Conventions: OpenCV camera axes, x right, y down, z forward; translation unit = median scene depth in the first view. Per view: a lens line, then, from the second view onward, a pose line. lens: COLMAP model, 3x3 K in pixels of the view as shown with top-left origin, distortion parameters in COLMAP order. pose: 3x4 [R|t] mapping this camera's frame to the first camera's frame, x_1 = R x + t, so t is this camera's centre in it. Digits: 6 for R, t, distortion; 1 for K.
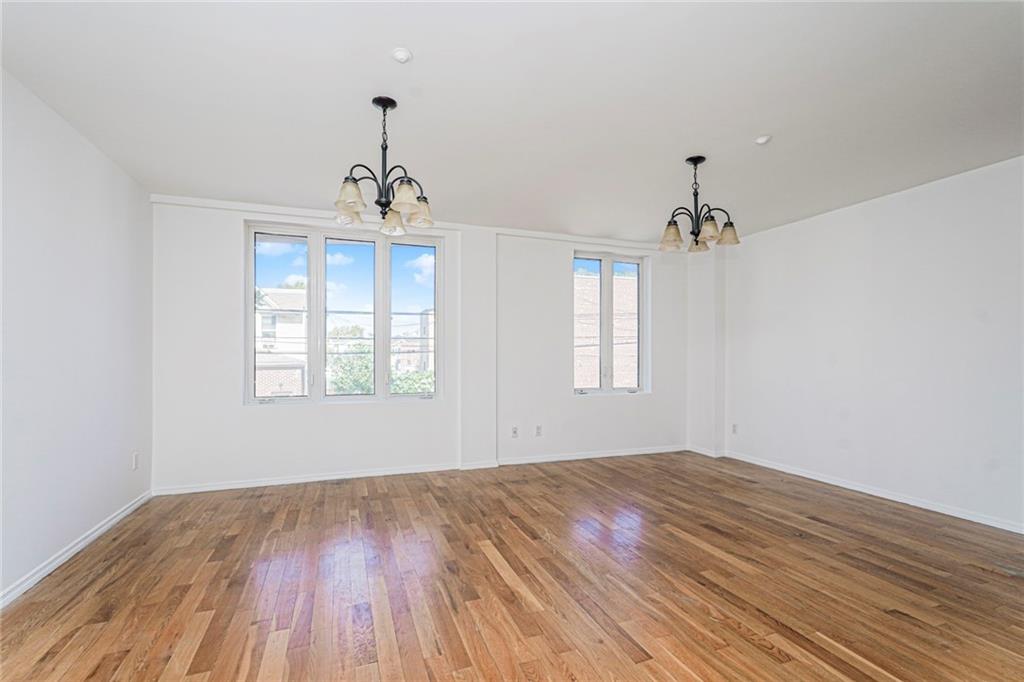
lens RADIAL K [[468.0, 0, 497.7], [0, 468.0, 355.4], [0, 0, 1]] dist [-0.004958, 0.002805]
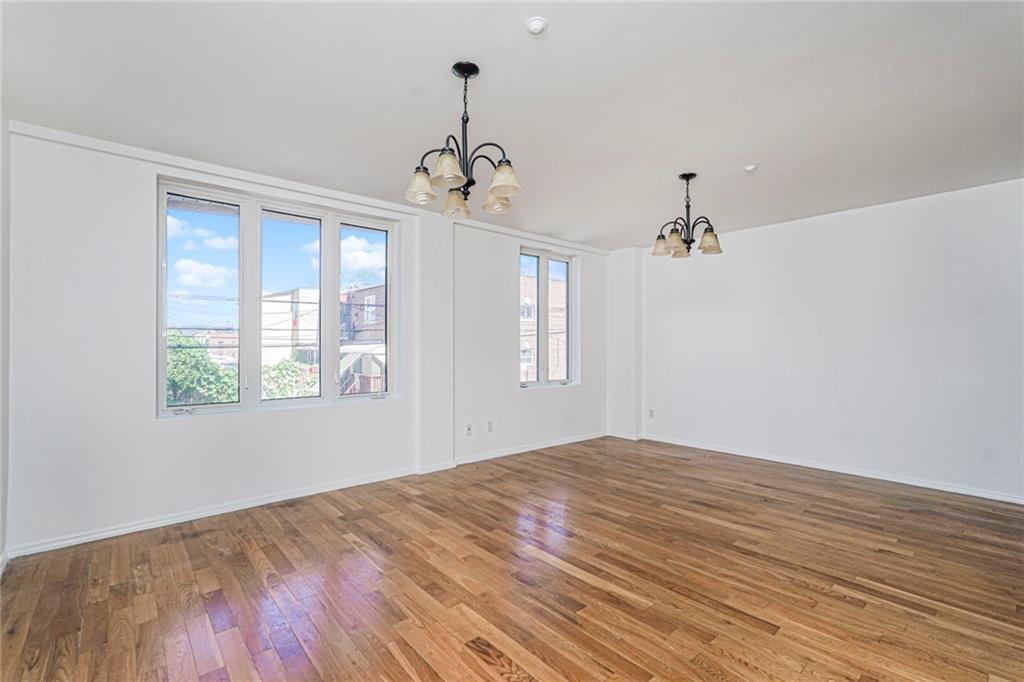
lens RADIAL K [[468.0, 0, 501.4], [0, 468.0, 344.5], [0, 0, 1]] dist [-0.004958, 0.002805]
pose [[0.932337, -0.000923, 0.361590, -0.356245], [0.002983, 0.999982, -0.005139, -0.008946], [-0.361578, 0.005870, 0.932323, 0.106624]]
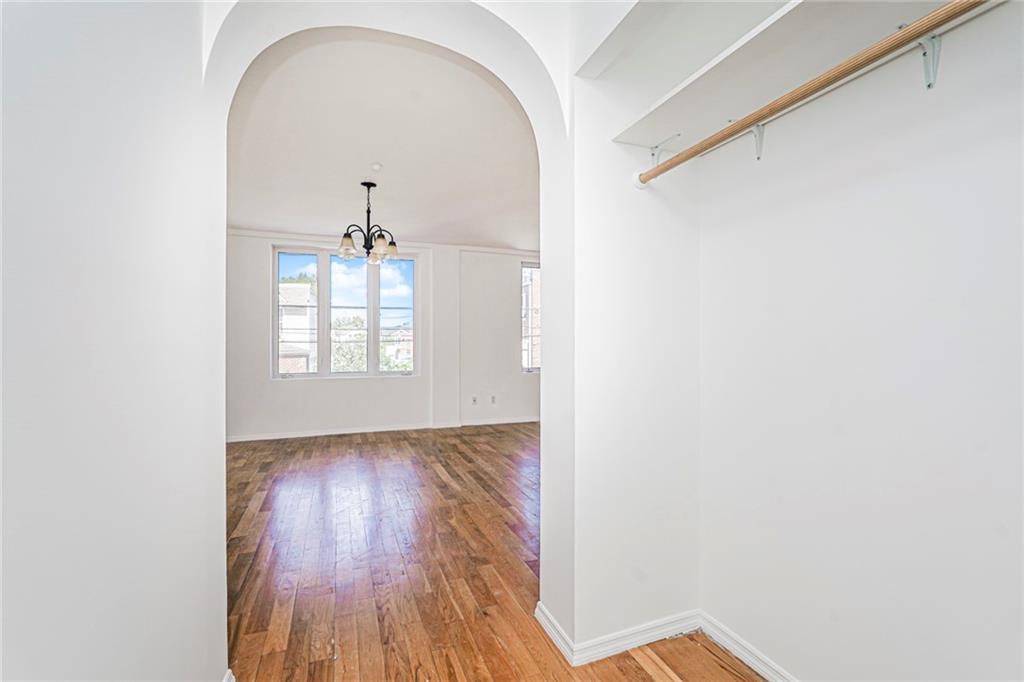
lens RADIAL K [[468.0, 0, 493.1], [0, 468.0, 338.3], [0, 0, 1]] dist [-0.004958, 0.002805]
pose [[0.999914, -0.003692, -0.012606, 0.147401], [0.003512, 0.999892, -0.014285, 0.012401], [0.012657, 0.014240, 0.999818, -0.431706]]
